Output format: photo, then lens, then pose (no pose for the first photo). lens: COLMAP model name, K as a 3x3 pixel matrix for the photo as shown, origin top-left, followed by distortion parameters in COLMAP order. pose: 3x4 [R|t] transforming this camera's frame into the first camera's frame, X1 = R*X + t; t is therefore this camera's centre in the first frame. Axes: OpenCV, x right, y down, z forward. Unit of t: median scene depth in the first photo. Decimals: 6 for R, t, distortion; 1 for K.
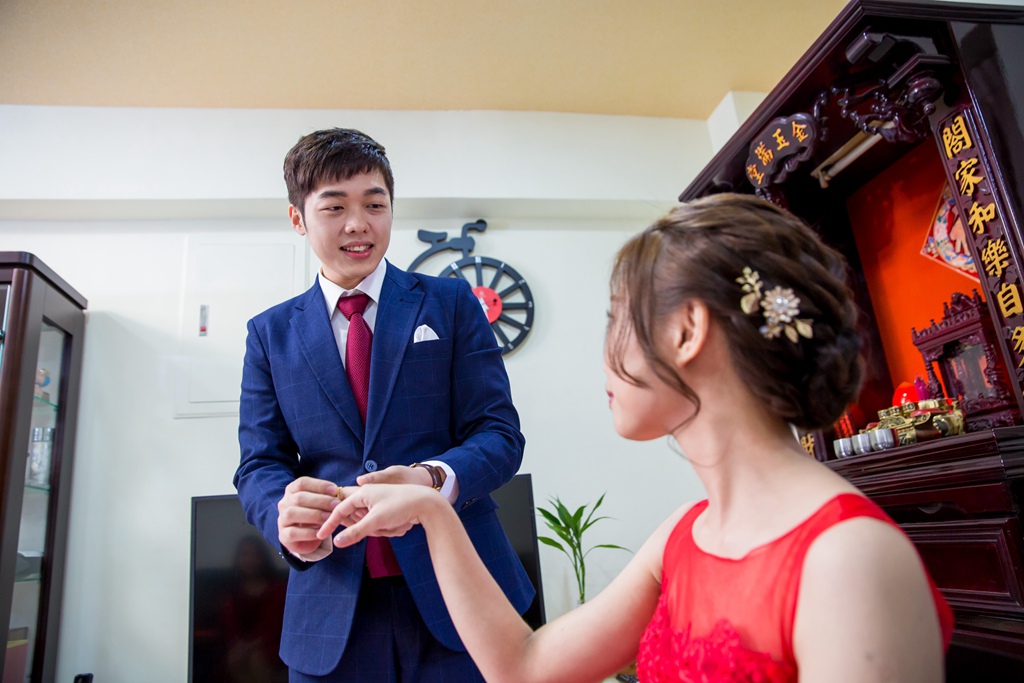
lens RADIAL K [[689.0, 0, 521.9], [0, 689.0, 338.1], [0, 0, 1]] dist [-0.066929, 0.038713]
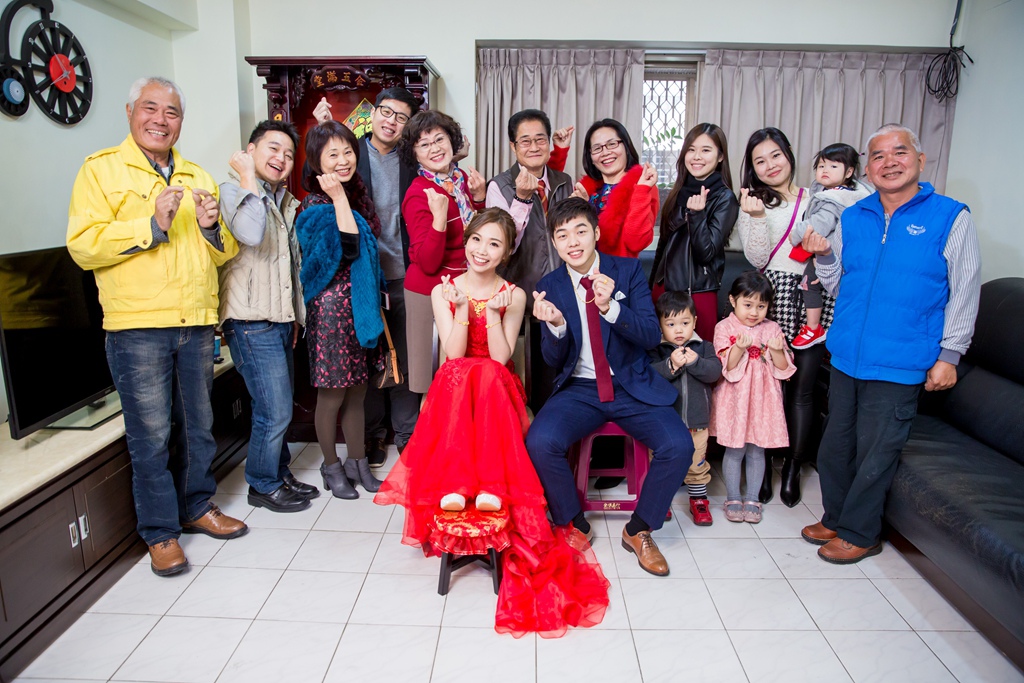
lens RADIAL K [[689.0, 0, 506.2], [0, 689.0, 341.8], [0, 0, 1]] dist [-0.066929, 0.038713]
pose [[0.220707, -0.127578, 0.966960, -1.444125], [-0.307003, 0.931927, 0.193029, -0.104233], [-0.925763, -0.339463, 0.166516, 0.015274]]
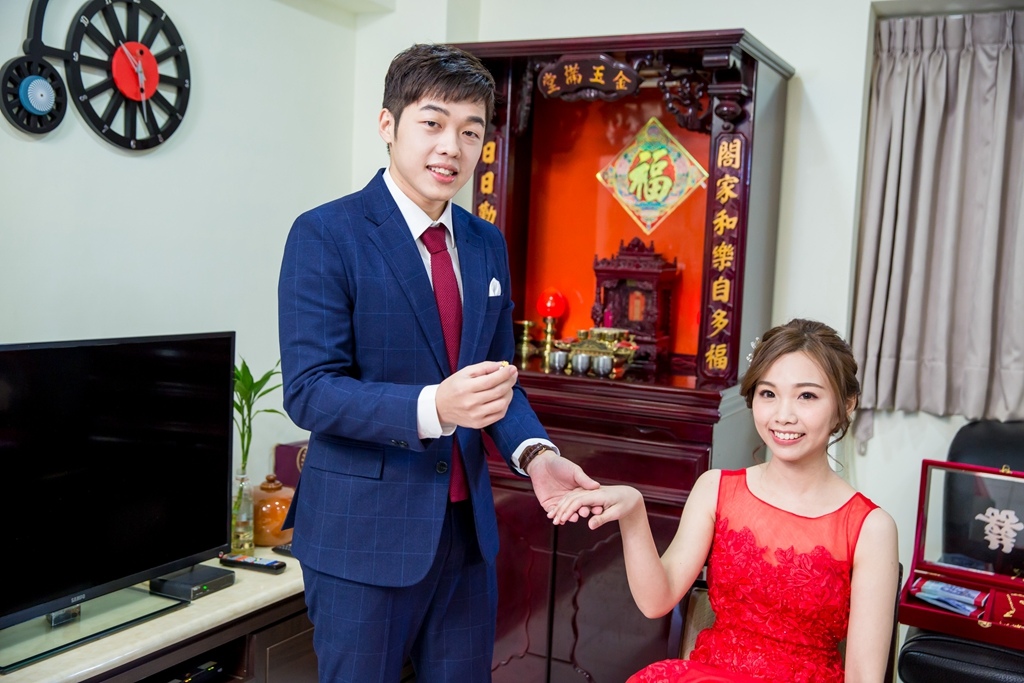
lens RADIAL K [[1077.9, 0, 514.8], [0, 1077.9, 341.4], [0, 0, 1]] dist [0.034403, 0.000000]
pose [[0.611935, 0.067222, 0.788046, -0.965123], [-0.323379, 0.930556, 0.171732, -0.152078], [-0.721777, -0.359926, 0.591178, -0.035387]]
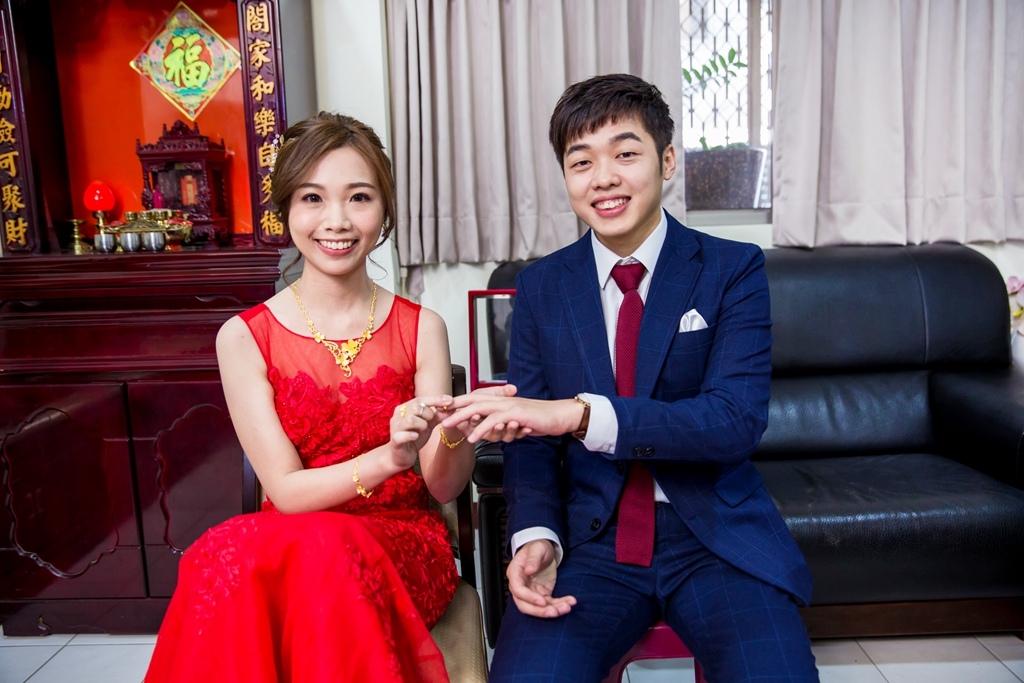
lens RADIAL K [[820.2, 0, 515.2], [0, 820.2, 341.2], [0, 0, 1]] dist [-0.061570, 0.059702]
pose [[0.218567, -0.052782, 0.974393, -0.634997], [-0.261363, 0.958887, 0.110568, -0.005852], [-0.940169, -0.278837, 0.195786, 0.052136]]
